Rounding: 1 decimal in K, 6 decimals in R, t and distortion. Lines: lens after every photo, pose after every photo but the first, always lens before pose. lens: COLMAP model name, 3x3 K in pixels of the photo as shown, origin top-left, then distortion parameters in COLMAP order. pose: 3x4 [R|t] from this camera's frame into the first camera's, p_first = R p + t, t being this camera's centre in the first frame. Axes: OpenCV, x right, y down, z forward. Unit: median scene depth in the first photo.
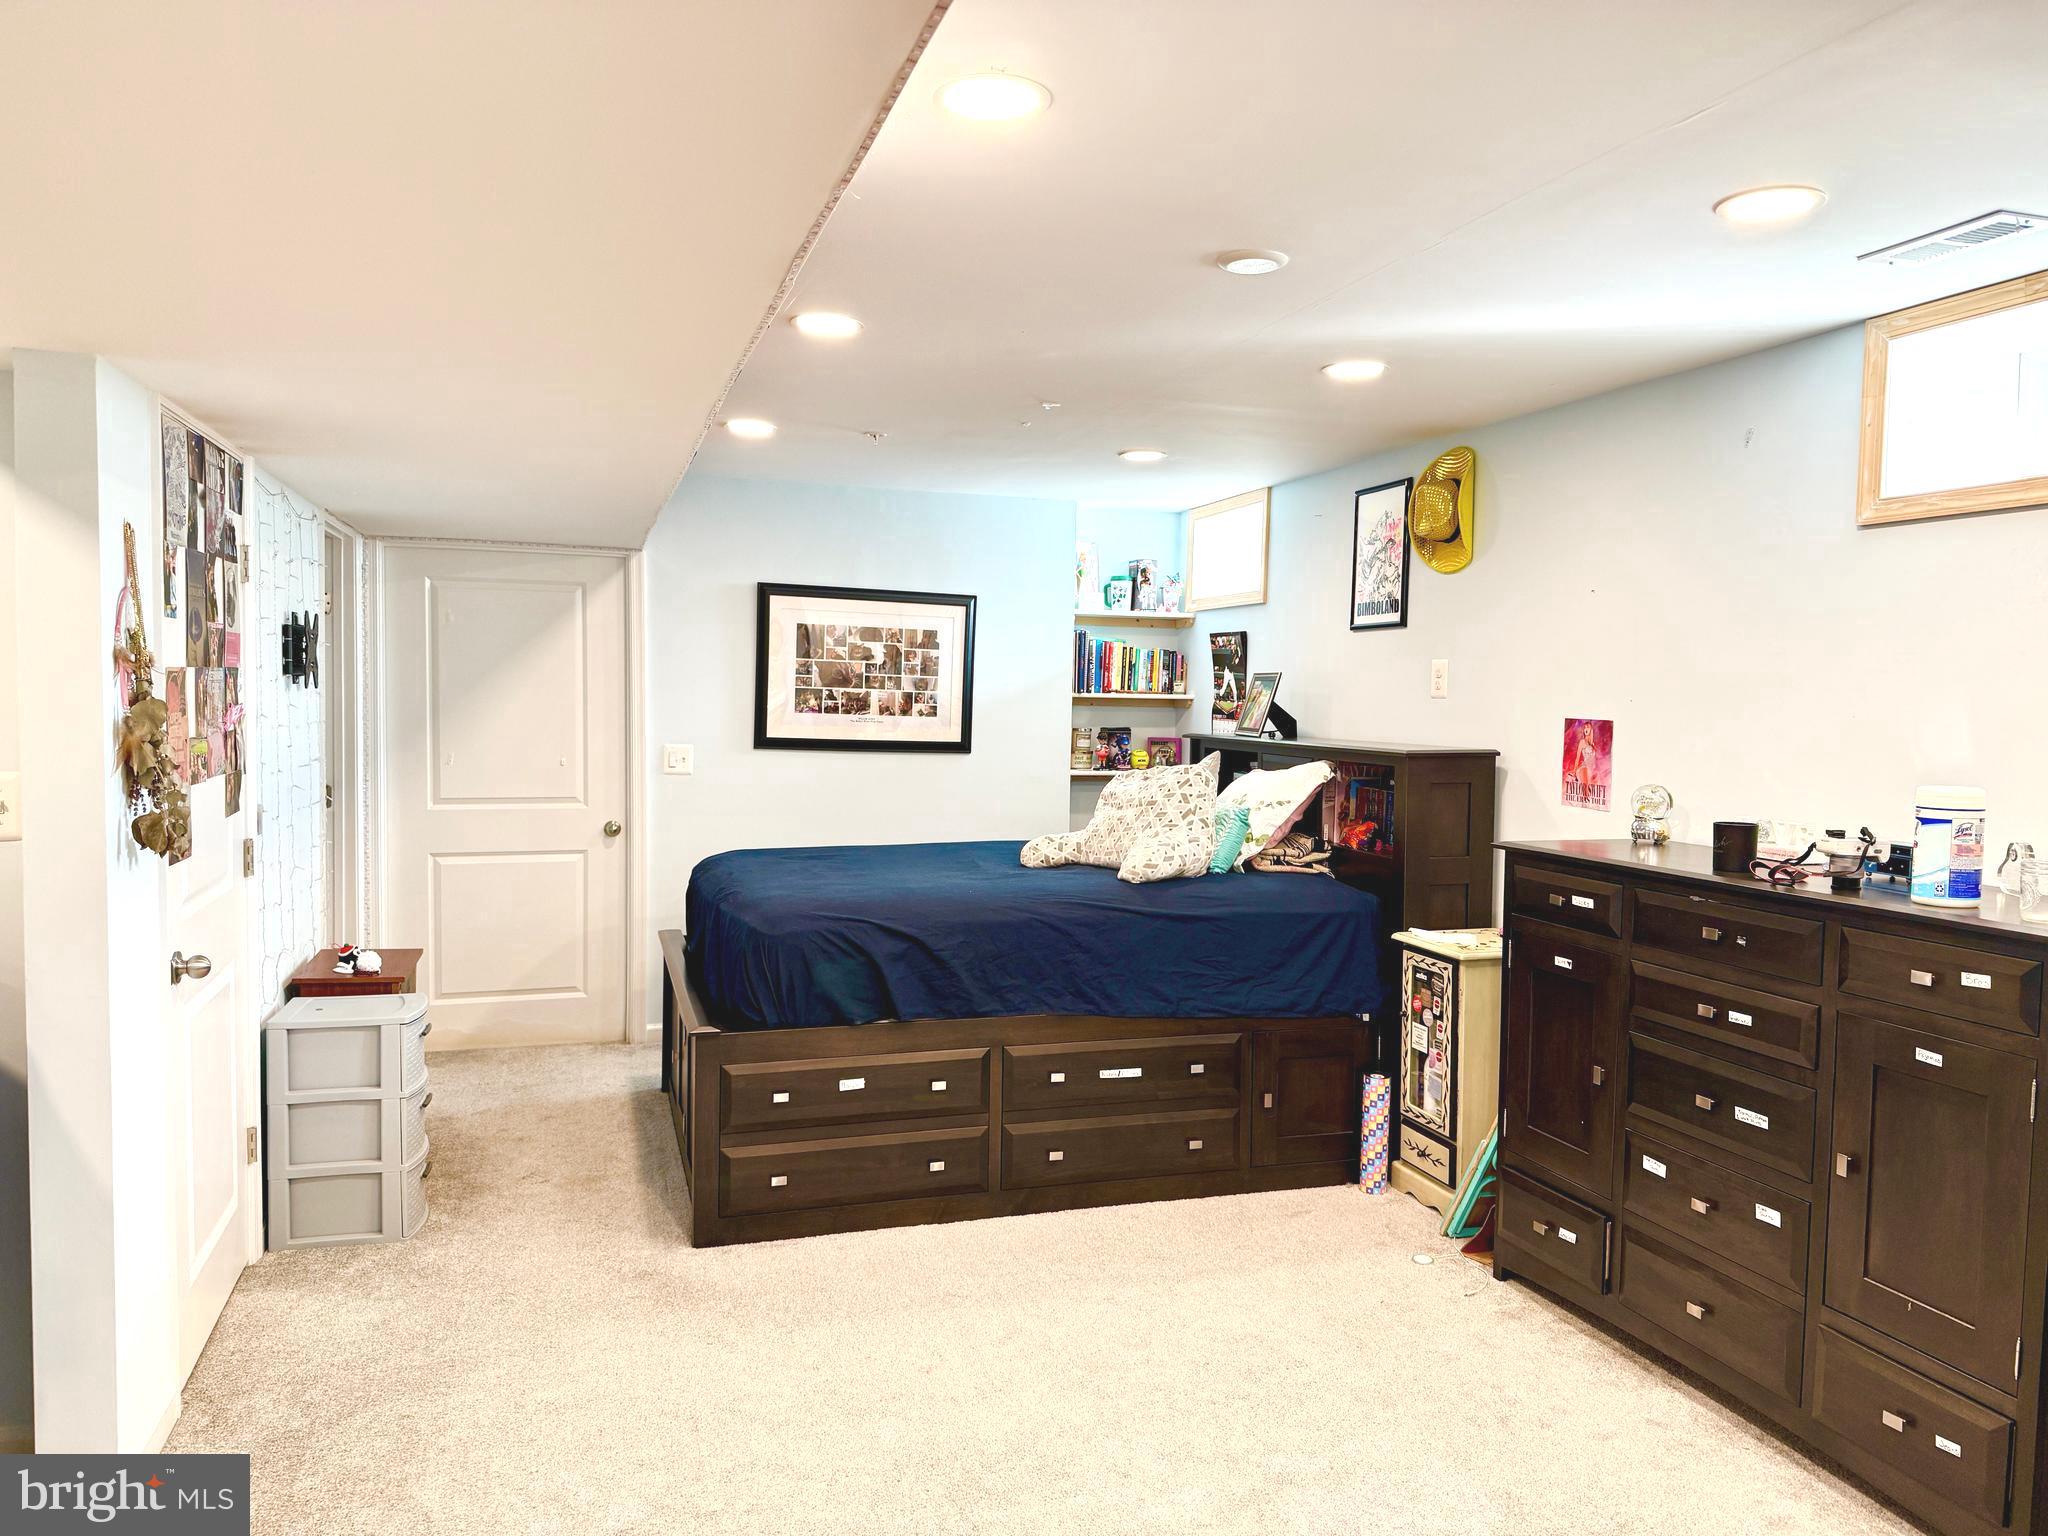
lens RADIAL K [[1424.2, 0, 1024.6], [0, 1424.2, 770.1], [0, 0, 1]] dist [-0.001904, -0.000328]
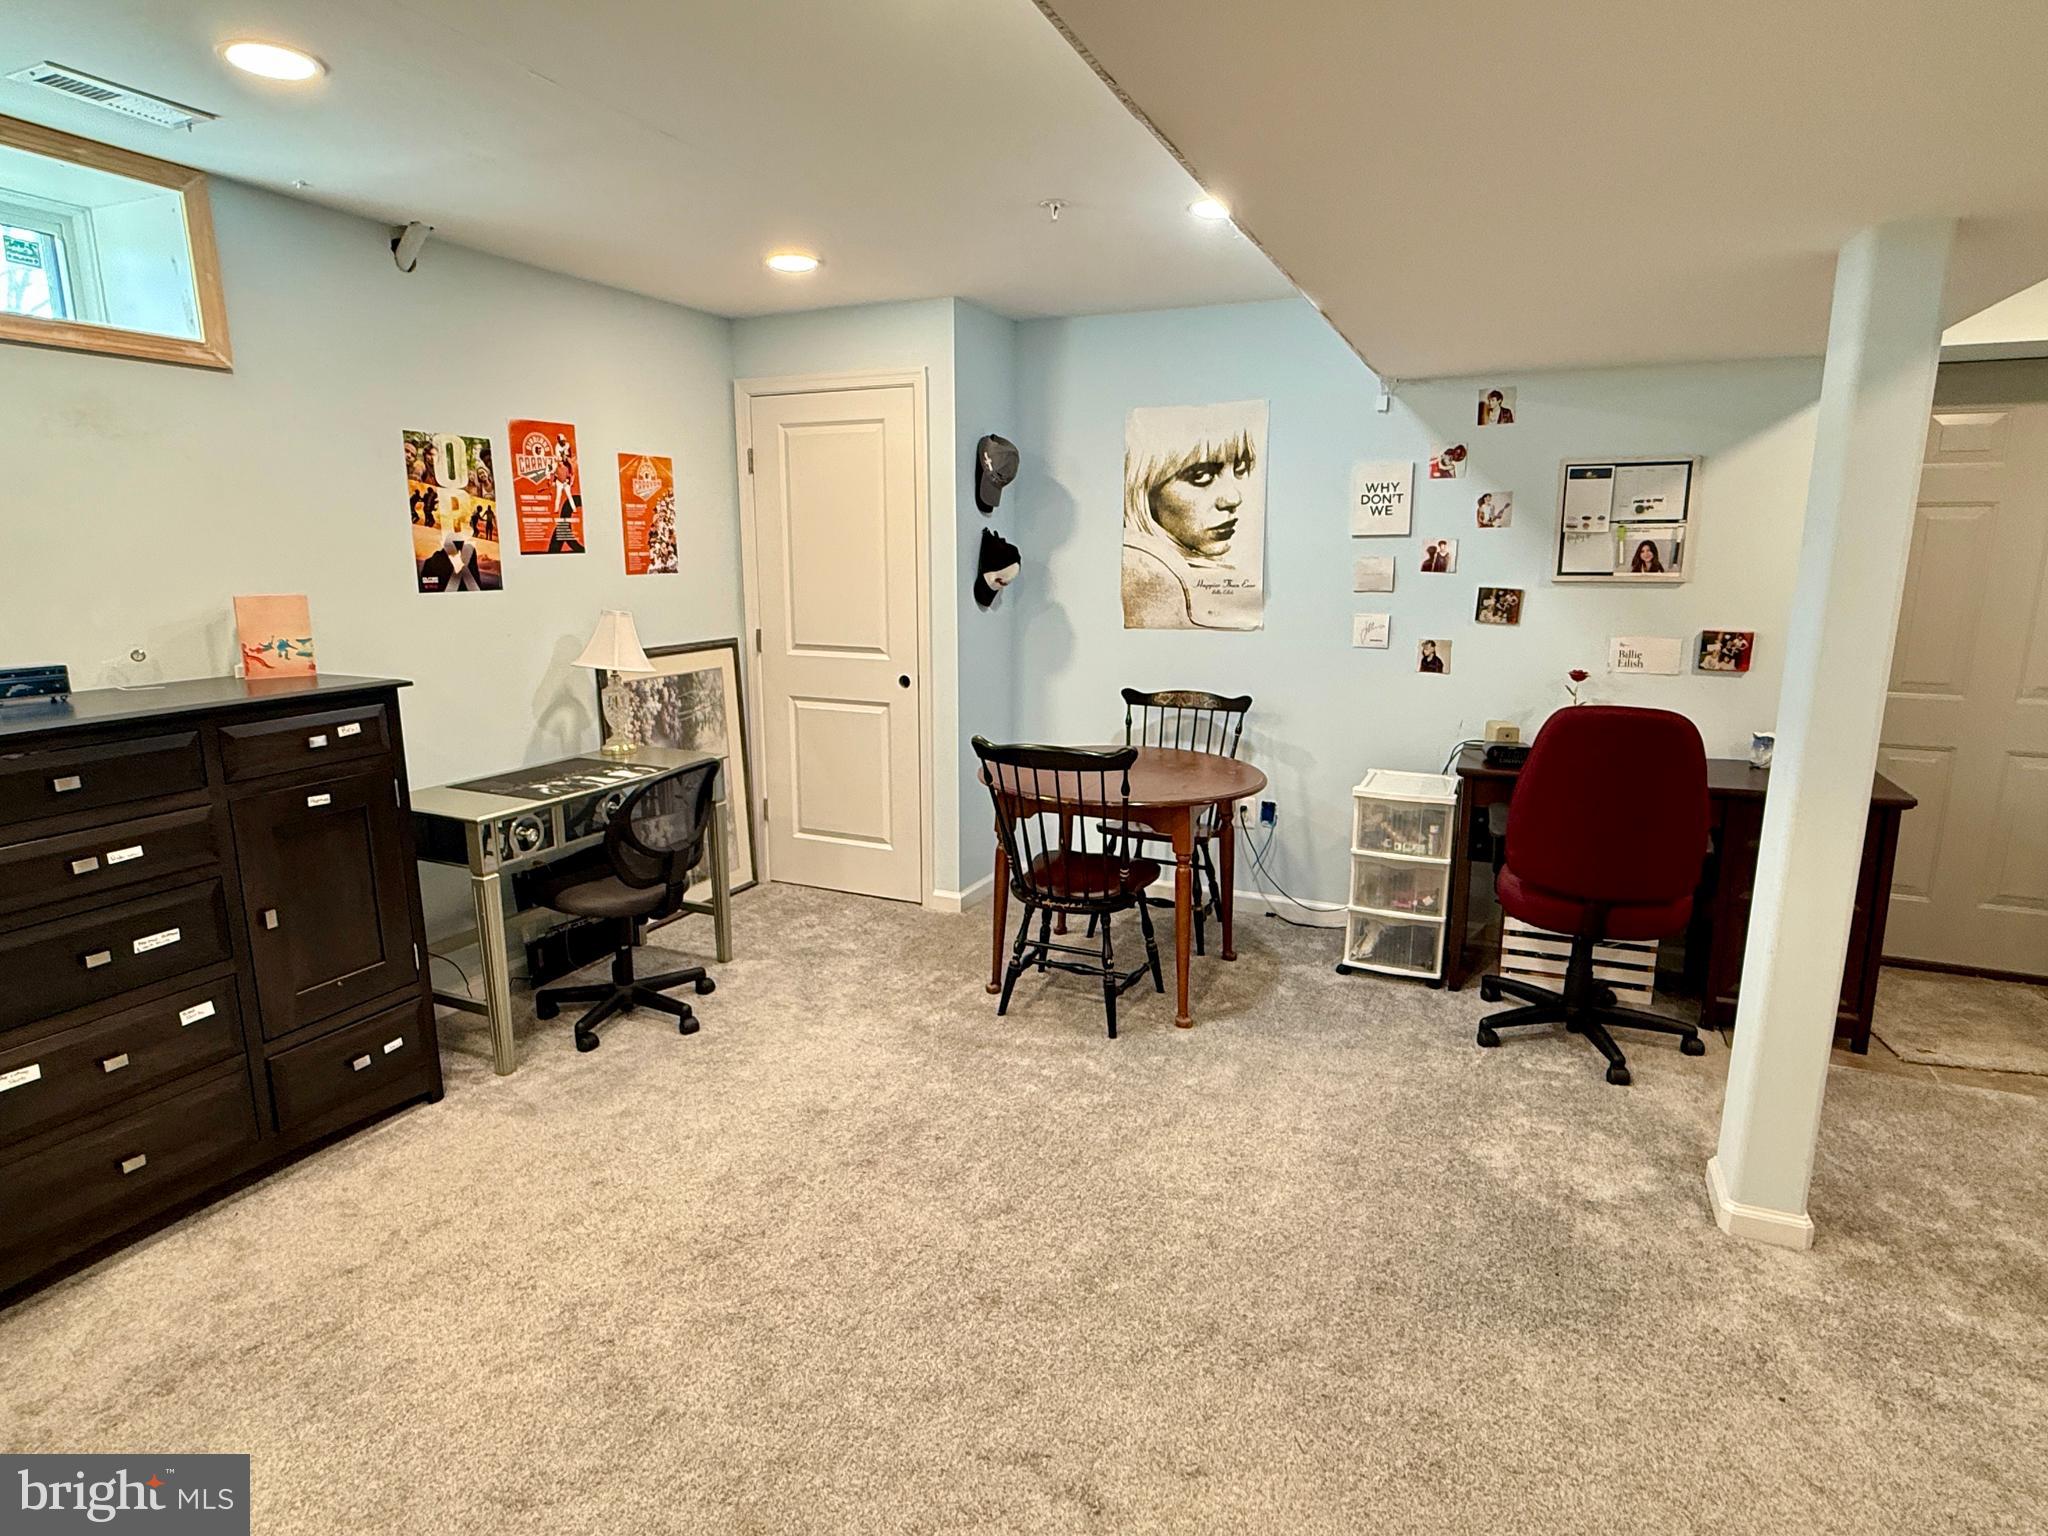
lens RADIAL K [[1089.1, 0, 1026.3], [0, 1089.1, 763.5], [0, 0, 1]] dist [0.002232, 0.000363]
pose [[-0.738090, -0.154899, 0.656681, -0.455256], [0.022116, 0.967212, 0.253005, -0.065663], [-0.674340, 0.201263, -0.710464, 1.125741]]
